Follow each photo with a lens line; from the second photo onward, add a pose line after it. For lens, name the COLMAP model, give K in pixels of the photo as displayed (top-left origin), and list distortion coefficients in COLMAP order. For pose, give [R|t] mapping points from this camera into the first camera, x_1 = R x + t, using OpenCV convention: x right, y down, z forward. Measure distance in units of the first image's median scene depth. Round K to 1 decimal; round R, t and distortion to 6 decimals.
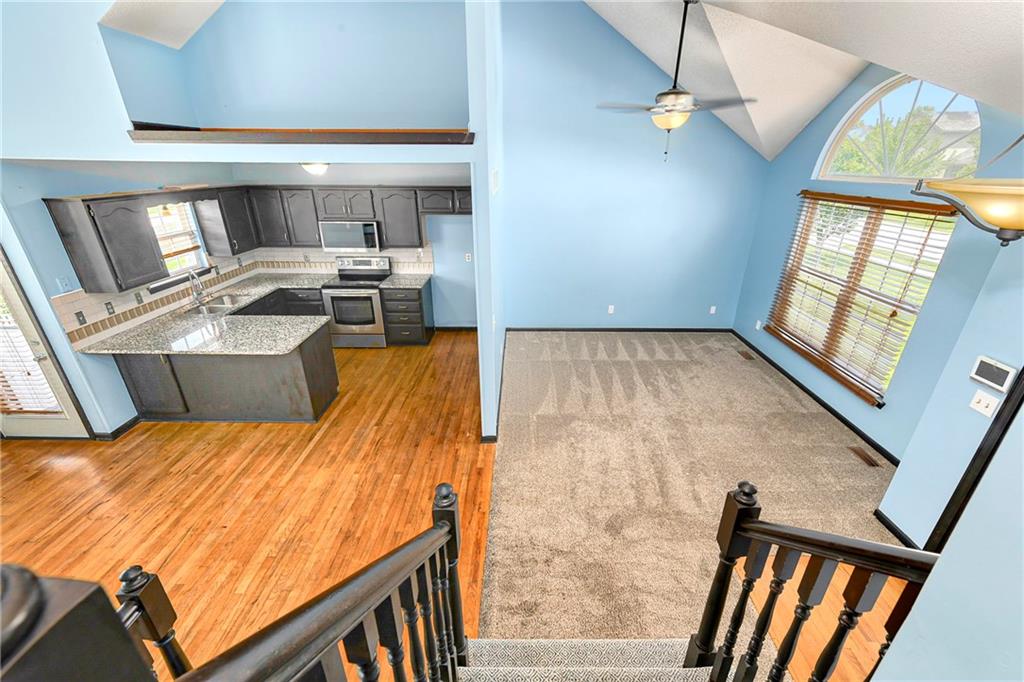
lens RADIAL K [[410.0, 0, 514.9], [0, 410.0, 341.2], [0, 0, 1]] dist [0.008855, -0.002126]
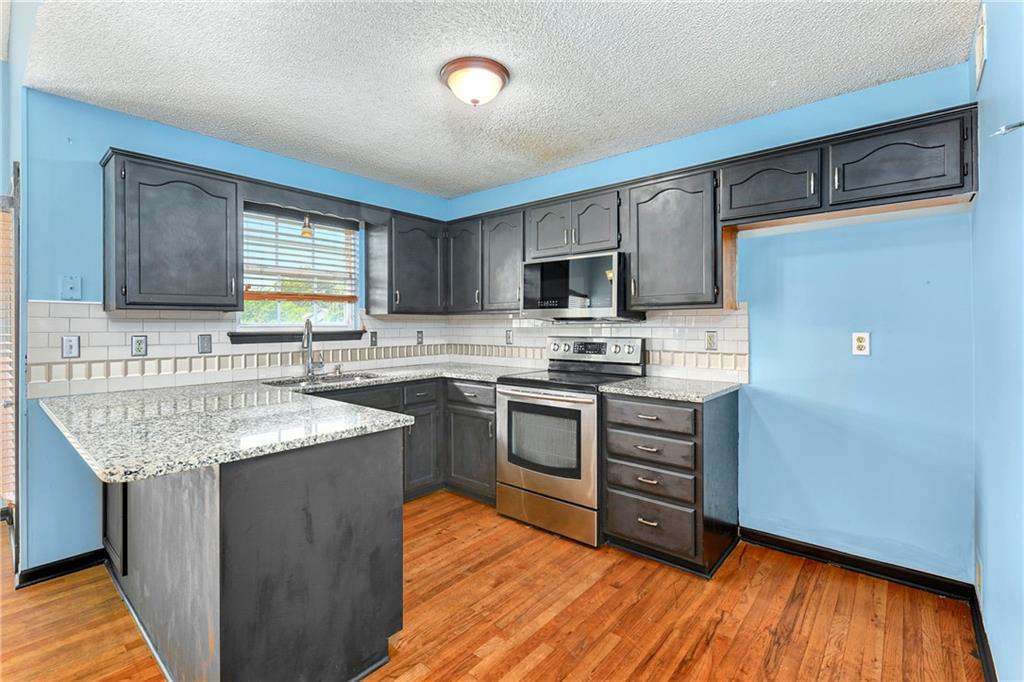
lens RADIAL K [[459.7, 0, 514.9], [0, 459.7, 324.4], [0, 0, 1]] dist [0.003161, -0.001697]
pose [[0.768031, -0.005478, -0.640390, -0.119498], [-0.249718, 0.918248, -0.307347, -0.033997], [0.589720, 0.395969, 0.703874, 0.739562]]
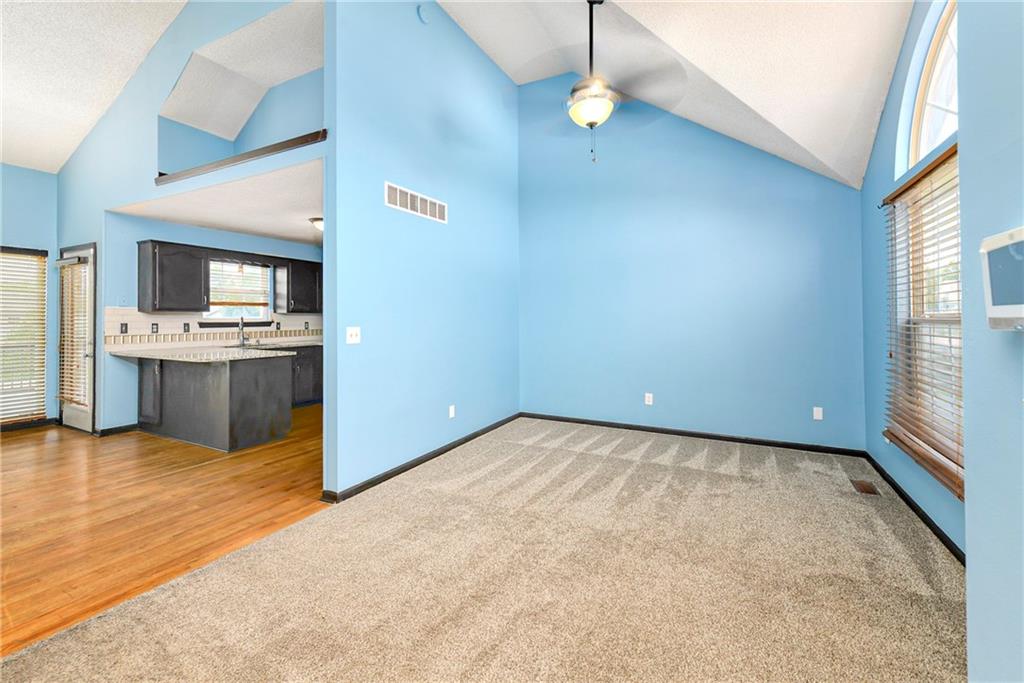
lens RADIAL K [[421.2, 0, 523.9], [0, 421.2, 313.4], [0, 0, 1]] dist [0.004549, -0.000363]
pose [[0.898089, -0.006257, -0.439770, 0.518023], [-0.173226, 0.914044, -0.366764, 0.137052], [0.404264, 0.405566, 0.819809, 0.338630]]
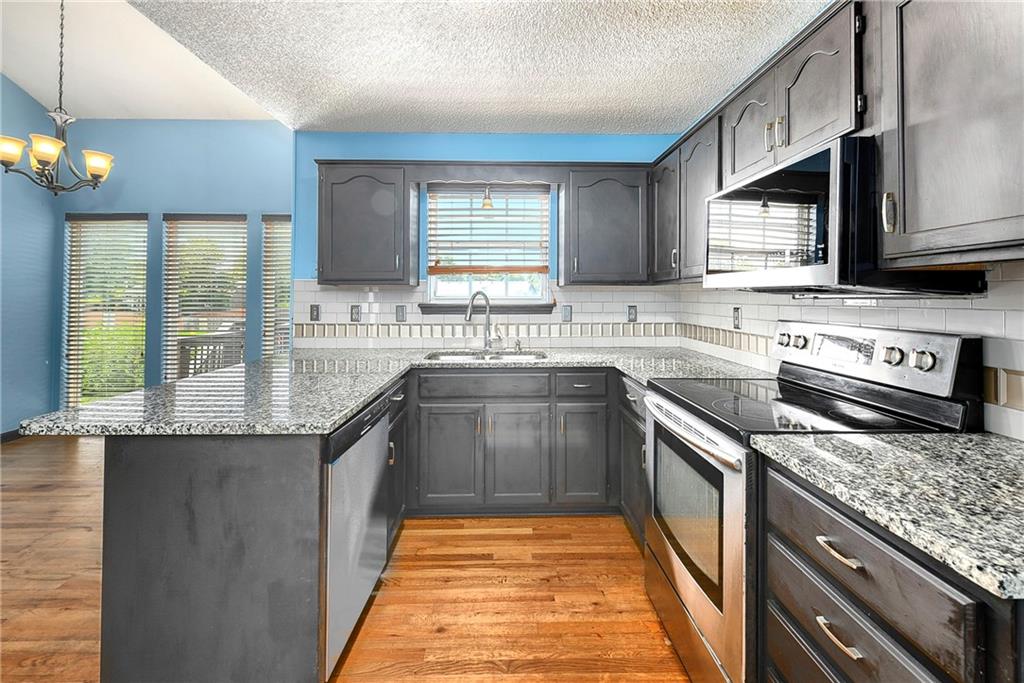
lens RADIAL K [[436.1, 0, 511.6], [0, 436.1, 290.8], [0, 0, 1]] dist [0.002593, -0.000187]
pose [[0.034529, -0.014642, -0.999296, -0.158366], [-0.399684, 0.916248, -0.027236, -0.184003], [0.916003, 0.400343, 0.025785, 1.078321]]
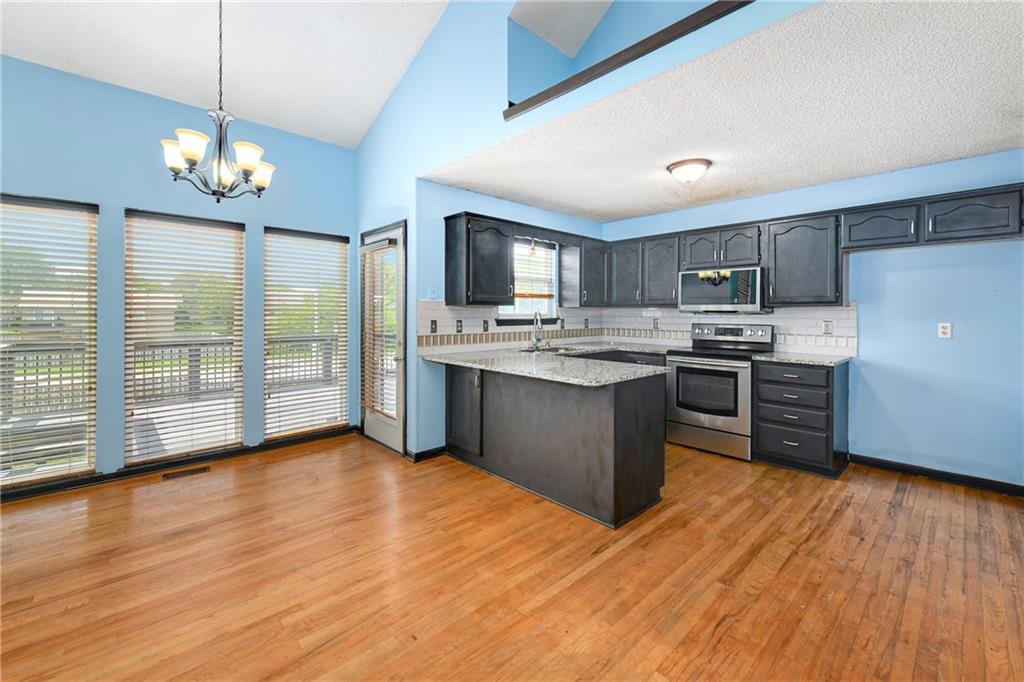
lens RADIAL K [[421.2, 0, 513.2], [0, 421.2, 312.7], [0, 0, 1]] dist [0.004549, -0.000363]
pose [[0.692607, 0.000853, -0.721315, -0.142111], [-0.289134, 0.916474, -0.276543, 0.117248], [0.660831, 0.400092, 0.635003, 0.378982]]
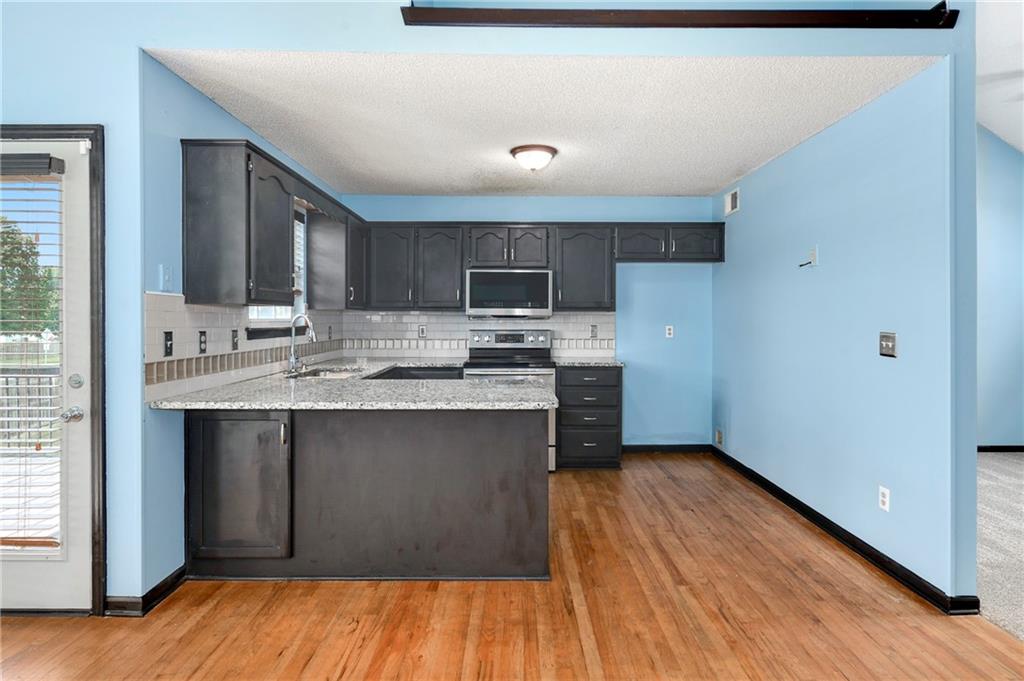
lens RADIAL K [[534.2, 0, 516.4], [0, 534.2, 320.9], [0, 0, 1]] dist [0.003613, -0.000804]
pose [[0.999840, -0.000492, 0.017858, -0.507463], [0.007503, 0.918737, -0.394799, 0.157933], [-0.016213, 0.394870, 0.918594, 0.288010]]
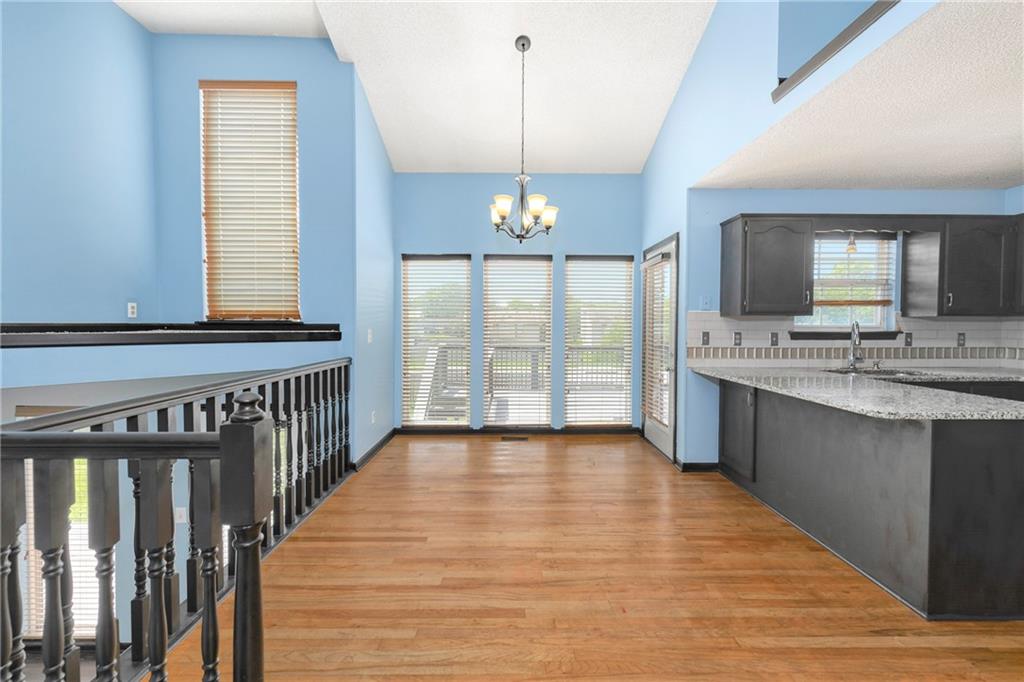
lens RADIAL K [[410.0, 0, 516.2], [0, 410.0, 336.8], [0, 0, 1]] dist [0.008855, -0.002126]
pose [[0.027641, 0.026826, -0.999258, -0.070587], [-0.400605, 0.916151, 0.013514, 0.089625], [0.915834, 0.399934, 0.036070, 0.452414]]
